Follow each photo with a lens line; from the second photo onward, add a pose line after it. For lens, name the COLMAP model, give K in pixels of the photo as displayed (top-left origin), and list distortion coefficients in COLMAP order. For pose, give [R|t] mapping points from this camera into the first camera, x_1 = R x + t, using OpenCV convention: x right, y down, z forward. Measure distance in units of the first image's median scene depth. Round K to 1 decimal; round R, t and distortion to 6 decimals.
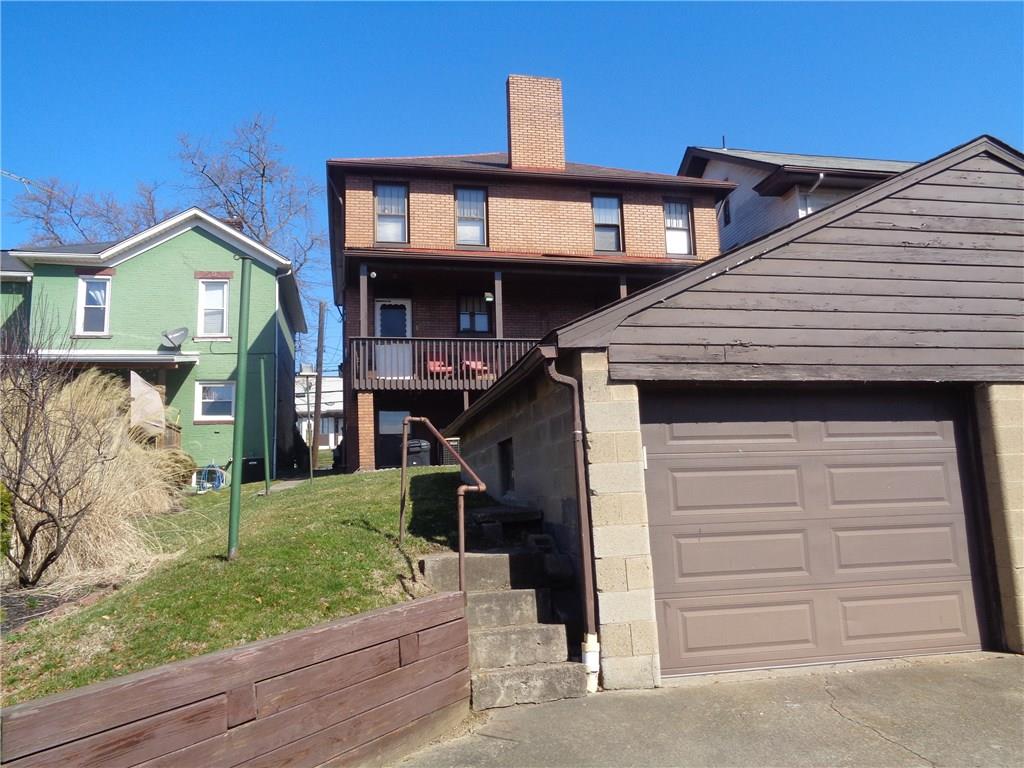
lens RADIAL K [[800.3, 0, 495.7], [0, 800.3, 379.3], [0, 0, 1]] dist [0.039355, -0.006118]
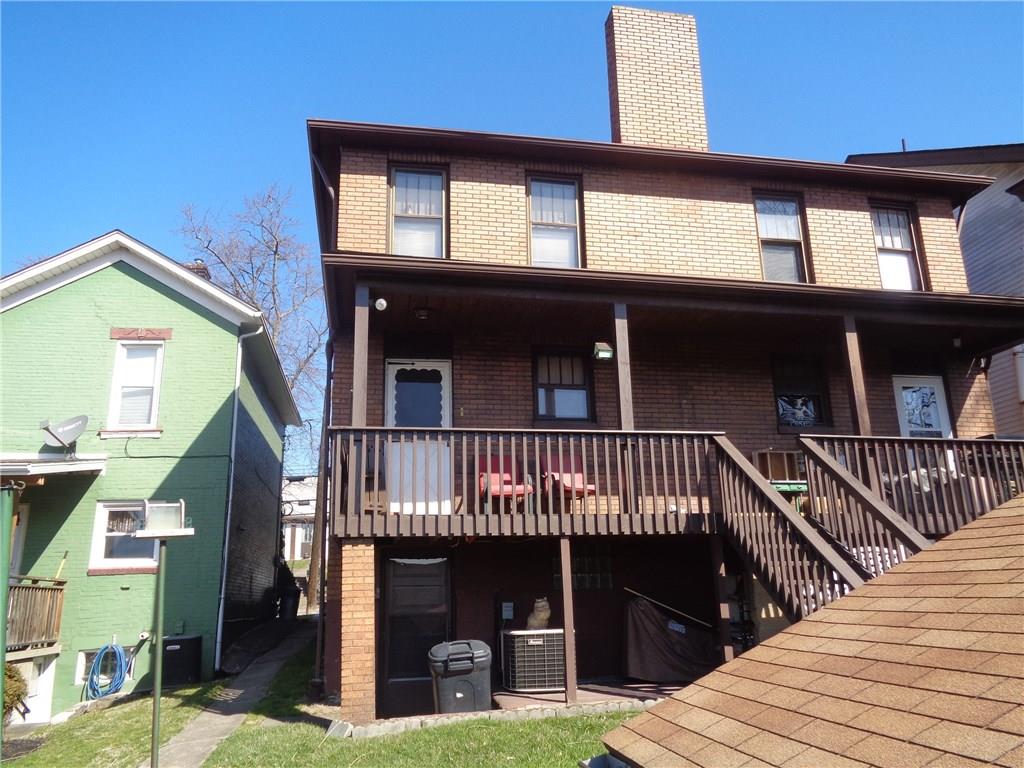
lens RADIAL K [[800.3, 0, 495.7], [0, 800.3, 379.3], [0, 0, 1]] dist [0.039355, -0.006118]
pose [[0.999504, -0.000729, -0.031487, -0.055482], [-0.003132, 0.992477, -0.122389, -0.018543], [0.031340, 0.122427, 0.991983, 0.436156]]
